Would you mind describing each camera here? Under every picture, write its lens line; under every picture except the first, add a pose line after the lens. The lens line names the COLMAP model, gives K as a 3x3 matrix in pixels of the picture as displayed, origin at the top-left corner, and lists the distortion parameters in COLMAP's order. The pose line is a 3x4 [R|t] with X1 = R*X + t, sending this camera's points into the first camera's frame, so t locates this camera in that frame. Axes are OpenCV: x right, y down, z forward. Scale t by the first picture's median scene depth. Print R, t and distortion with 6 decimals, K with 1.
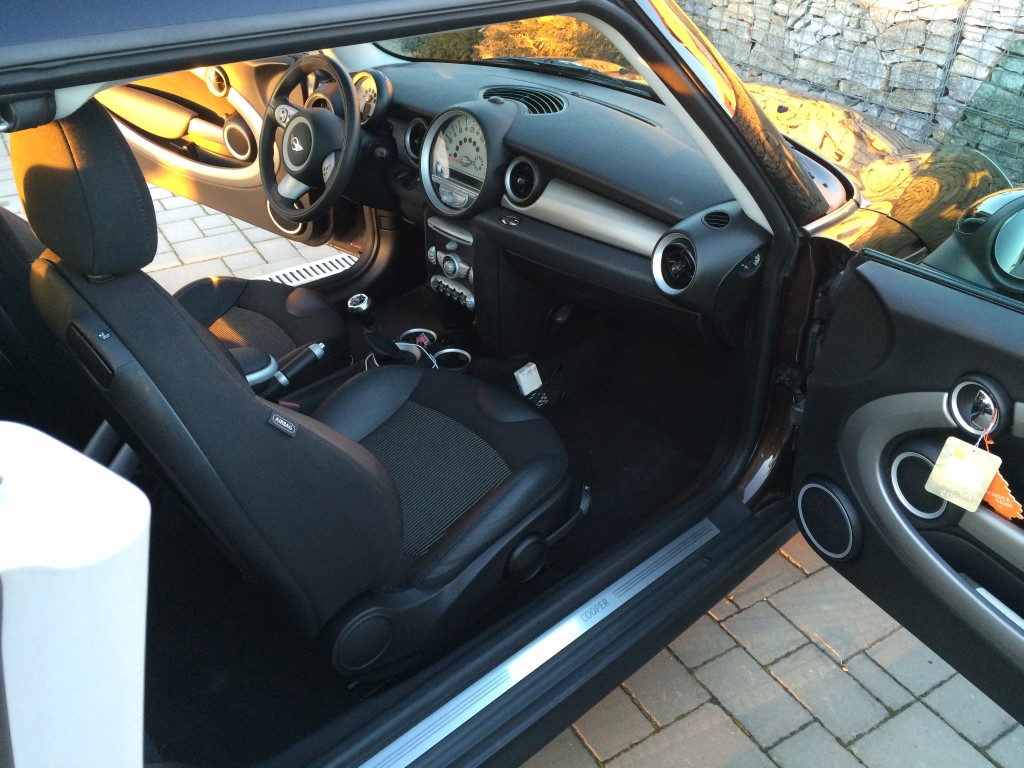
lens RADIAL K [[891.6, 0, 507.4], [0, 891.6, 392.2], [0, 0, 1]] dist [0.037779, -0.059405]
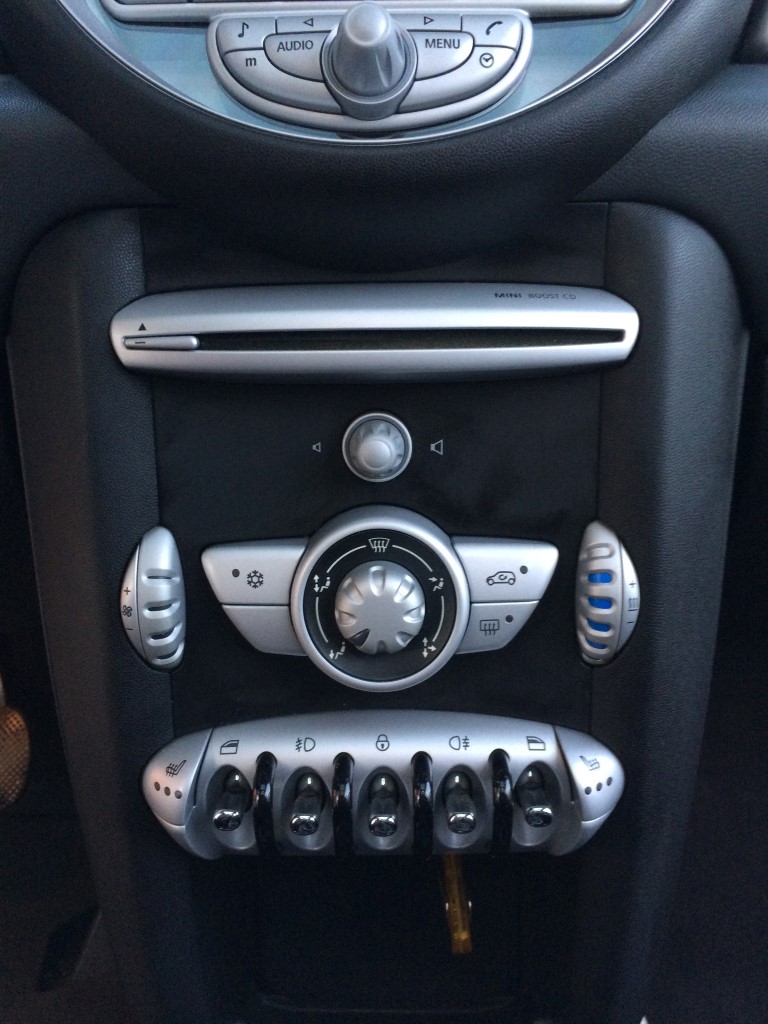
lens RADIAL K [[881.0, 0, 390.2], [0, 881.0, 511.1], [0, 0, 1]] dist [0.088585, -0.127564]
pose [[0.666560, -0.155725, 0.729005, -0.095369], [0.420386, 0.886124, -0.195089, -0.074197], [-0.615608, 0.436502, 0.656119, 0.530132]]
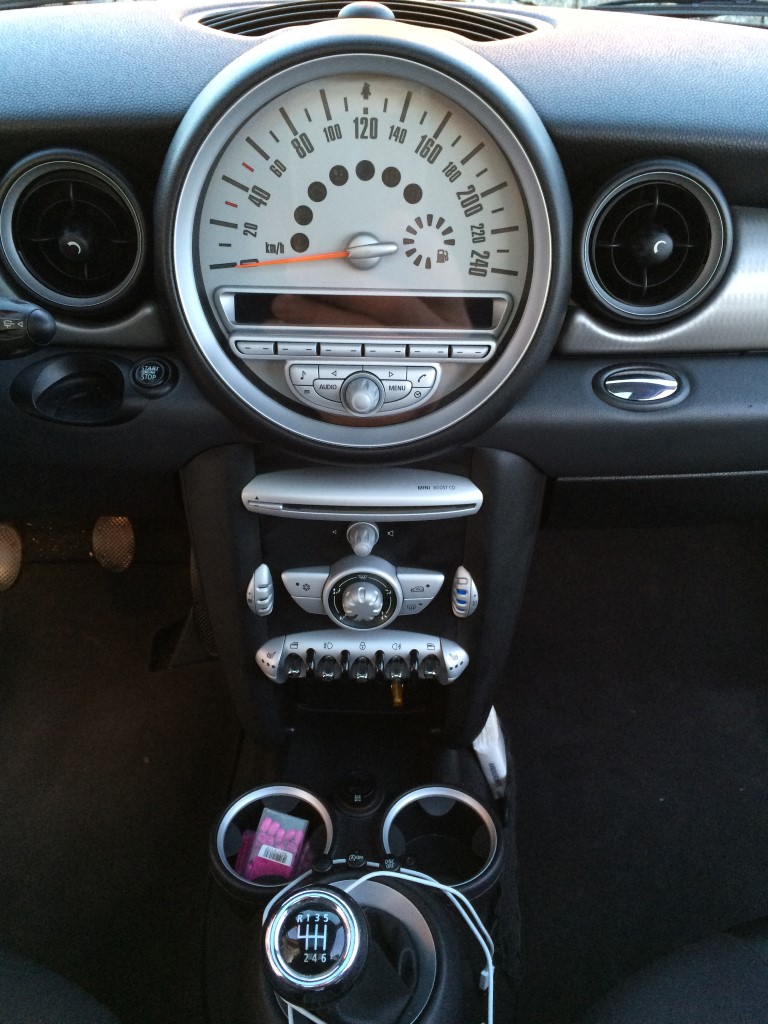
lens RADIAL K [[881.0, 0, 390.0], [0, 881.0, 512.8], [0, 0, 1]] dist [0.088585, -0.127564]
pose [[0.660217, -0.425092, 0.619201, -0.139094], [0.394965, 0.897725, 0.195176, -0.132017], [-0.638839, 0.115704, 0.760590, 0.444172]]
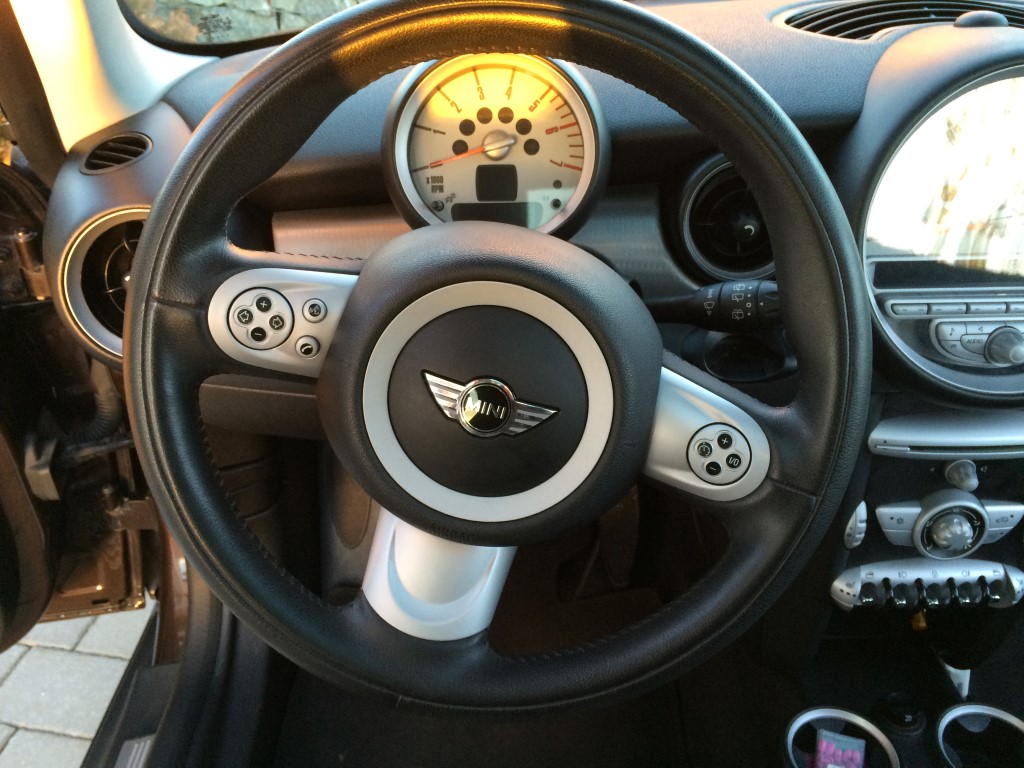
lens RADIAL K [[881.0, 0, 509.6], [0, 881.0, 382.0], [0, 0, 1]] dist [0.088585, -0.127564]
pose [[0.650013, -0.410249, 0.639671, -0.216145], [0.427765, 0.893262, 0.138208, -0.182278], [-0.628093, 0.183792, 0.756121, 0.492870]]
